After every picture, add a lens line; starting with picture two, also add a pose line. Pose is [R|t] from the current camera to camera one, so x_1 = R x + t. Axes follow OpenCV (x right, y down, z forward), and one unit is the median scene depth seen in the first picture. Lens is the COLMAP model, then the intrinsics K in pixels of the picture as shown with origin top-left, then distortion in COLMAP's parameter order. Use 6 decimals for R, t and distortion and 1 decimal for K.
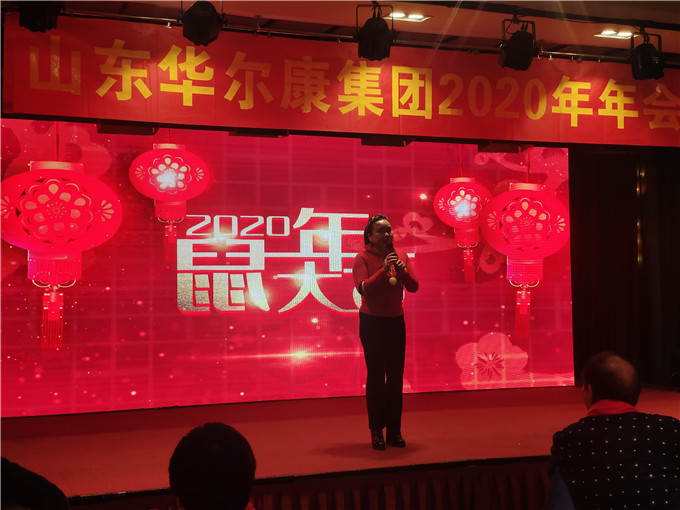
lens RADIAL K [[985.5, 0, 335.8], [0, 985.5, 244.9], [0, 0, 1]] dist [0.240727, 0.000000]
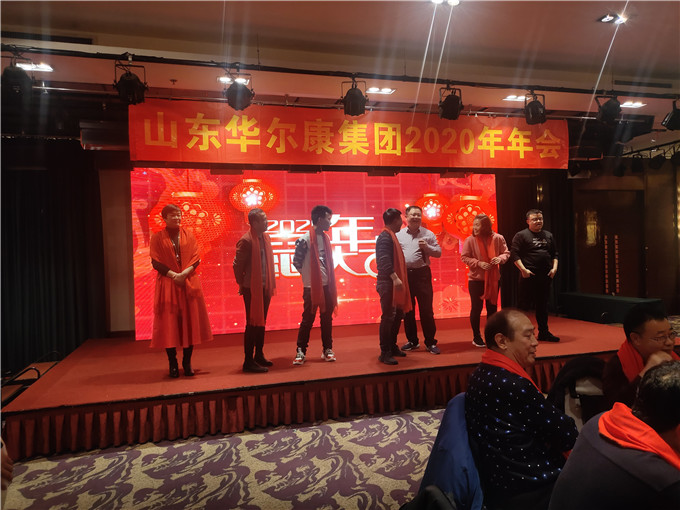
lens RADIAL K [[512.1, 0, 340.3], [0, 512.1, 255.7], [0, 0, 1]] dist [0.059273, -0.047950]
pose [[0.994913, -0.023116, -0.098054, 0.073389], [0.026670, 0.999028, 0.035090, 0.002934], [0.097148, -0.037527, 0.994562, 0.151580]]
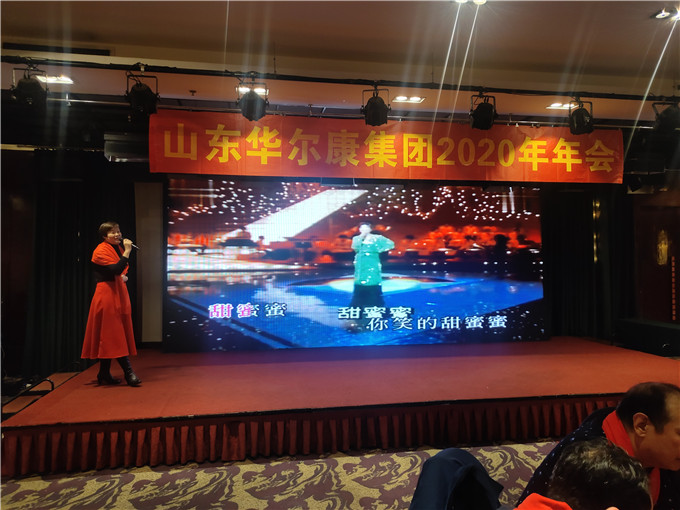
lens RADIAL K [[512.1, 0, 341.3], [0, 512.1, 256.1], [0, 0, 1]] dist [0.059273, -0.047950]
pose [[0.978454, -0.002992, -0.206444, 0.116688], [0.005473, 0.999920, 0.011447, -0.003302], [0.206393, -0.012330, 0.978392, 0.199749]]
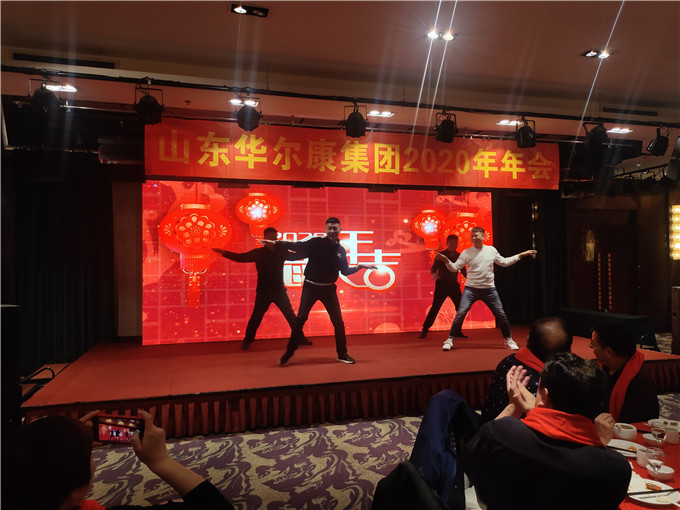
lens RADIAL K [[512.1, 0, 339.9], [0, 512.1, 255.9], [0, 0, 1]] dist [0.059273, -0.047950]
pose [[0.994804, -0.005199, -0.101678, 0.080330], [0.006475, 0.999904, 0.012227, 0.001099], [0.101604, -0.012822, 0.994742, 0.110696]]
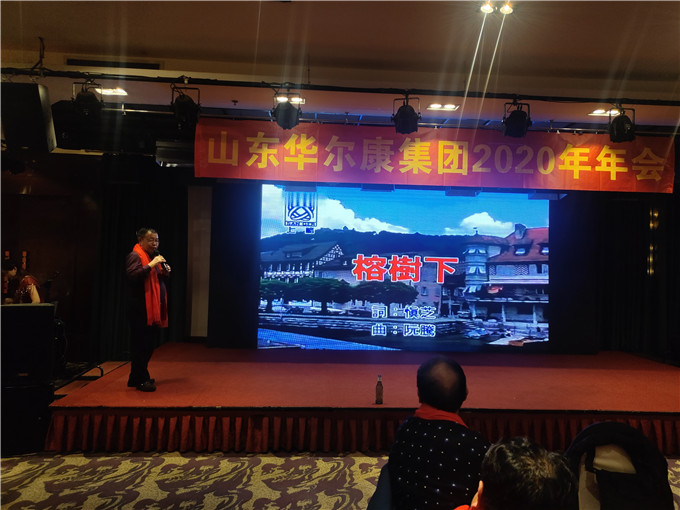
lens RADIAL K [[512.1, 0, 342.3], [0, 512.1, 254.9], [0, 0, 1]] dist [0.059273, -0.047950]
pose [[0.948401, 0.022303, -0.316288, 0.158149], [-0.022219, 0.999746, 0.003873, -0.005091], [0.316294, 0.003355, 0.948655, 0.193746]]
